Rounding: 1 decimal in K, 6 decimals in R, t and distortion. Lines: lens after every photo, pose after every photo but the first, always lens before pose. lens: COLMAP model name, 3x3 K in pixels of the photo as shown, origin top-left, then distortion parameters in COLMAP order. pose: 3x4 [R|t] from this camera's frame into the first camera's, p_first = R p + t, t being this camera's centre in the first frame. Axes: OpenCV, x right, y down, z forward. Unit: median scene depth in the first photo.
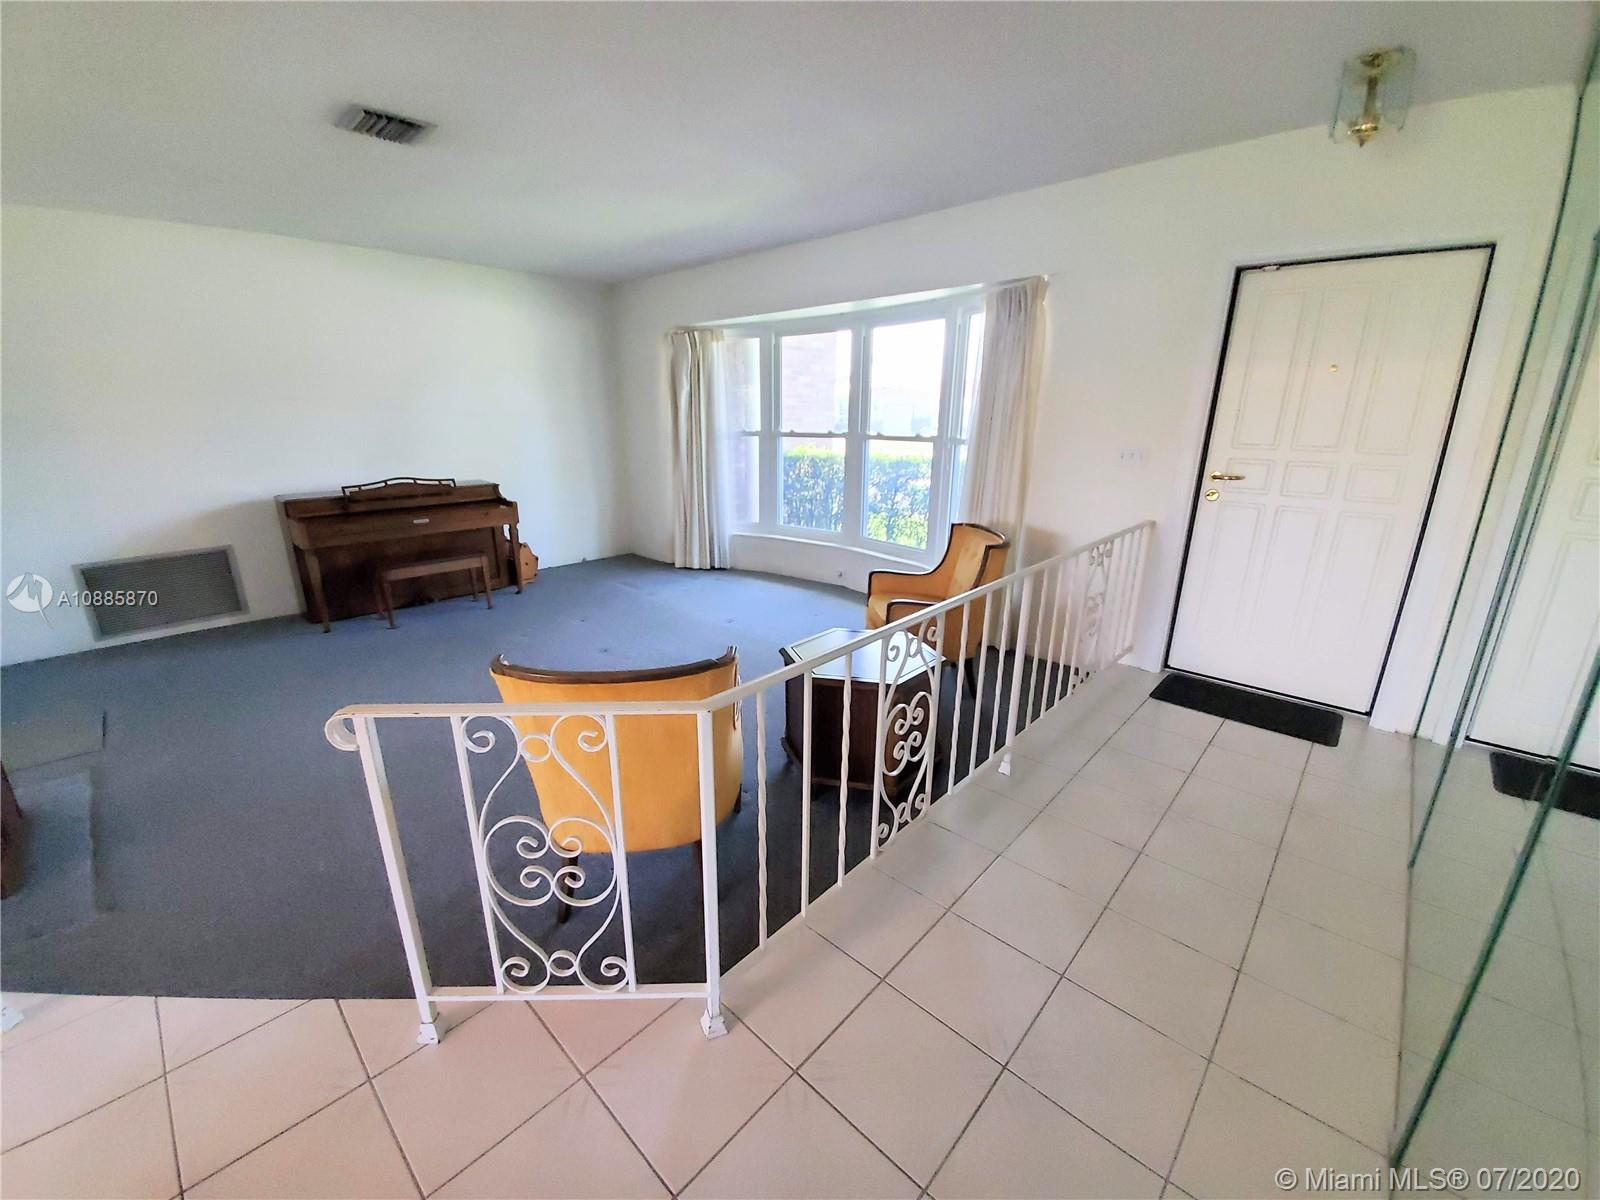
lens RADIAL K [[646.6, 0, 775.4], [0, 646.6, 601.8], [0, 0, 1]] dist [0.000888, 0.000140]
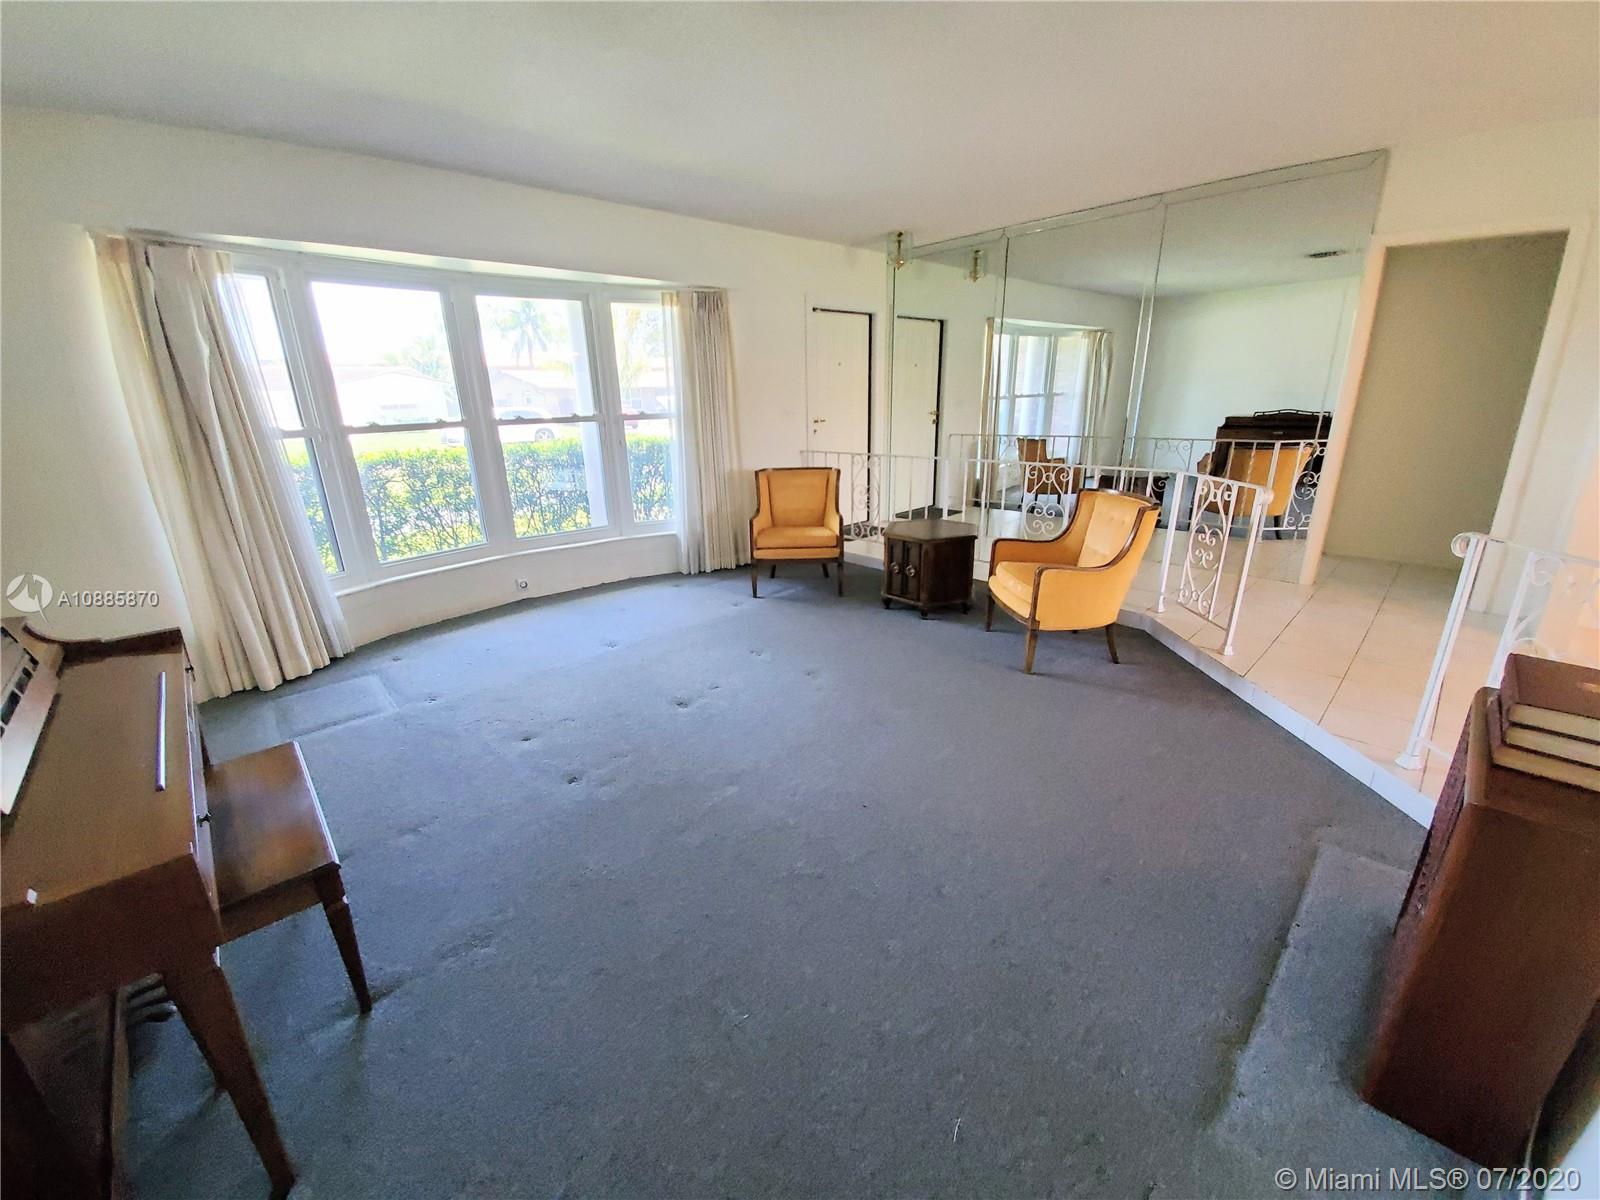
lens RADIAL K [[646.6, 0, 775.4], [0, 646.6, 601.8], [0, 0, 1]] dist [0.000888, 0.000140]
pose [[0.061412, -0.319638, 0.945547, -0.730355], [0.302914, 0.908624, 0.287483, -0.174234], [-0.951037, 0.268765, 0.152623, 0.583963]]
